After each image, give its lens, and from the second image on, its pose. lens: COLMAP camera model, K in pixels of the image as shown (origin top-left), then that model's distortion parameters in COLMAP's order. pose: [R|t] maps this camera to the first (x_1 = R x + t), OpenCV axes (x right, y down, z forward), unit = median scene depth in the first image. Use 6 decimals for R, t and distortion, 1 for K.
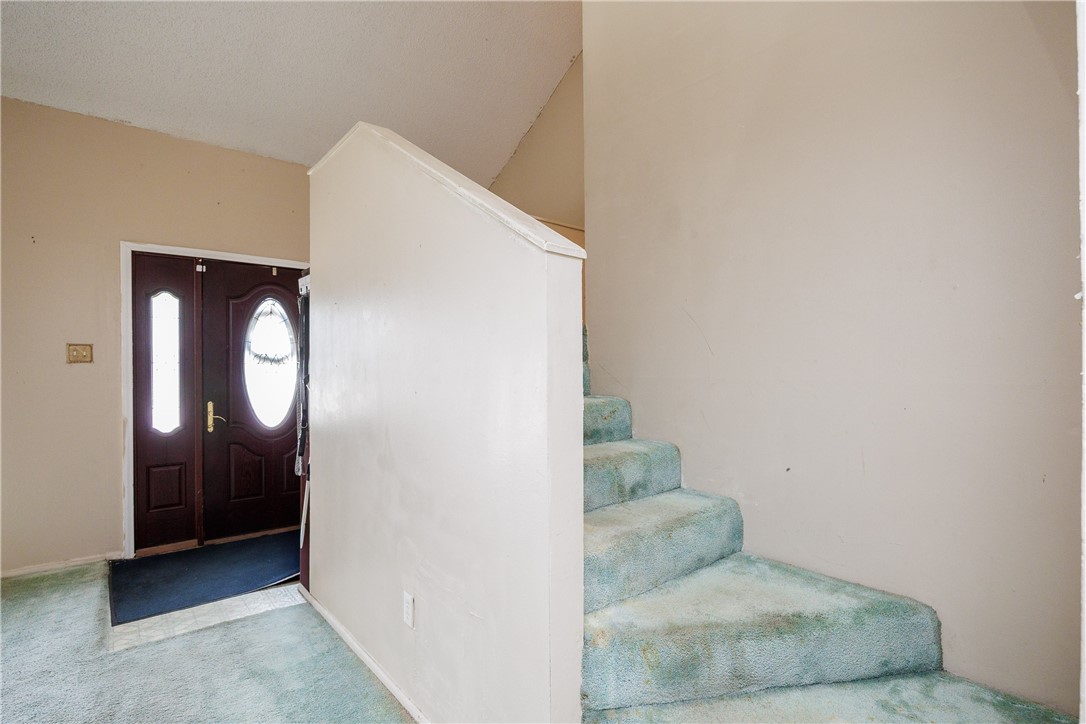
lens RADIAL K [[529.9, 0, 544.7], [0, 529.9, 364.7], [0, 0, 1]] dist [-0.016071, 0.000218]
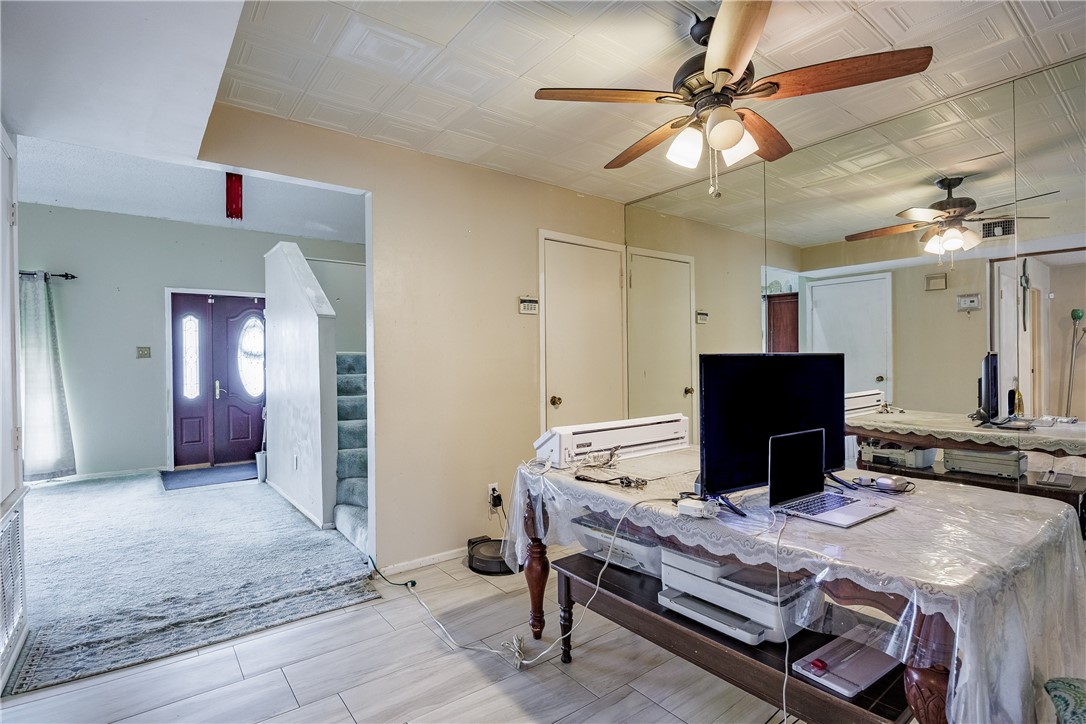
lens RADIAL K [[541.8, 0, 537.0], [0, 541.8, 358.1], [0, 0, 1]] dist [-0.003409, -0.000608]
pose [[0.998607, -0.009164, -0.051972, 0.502417], [0.009055, 0.999956, -0.002339, 0.013554], [0.051991, 0.001865, 0.998646, -0.711052]]
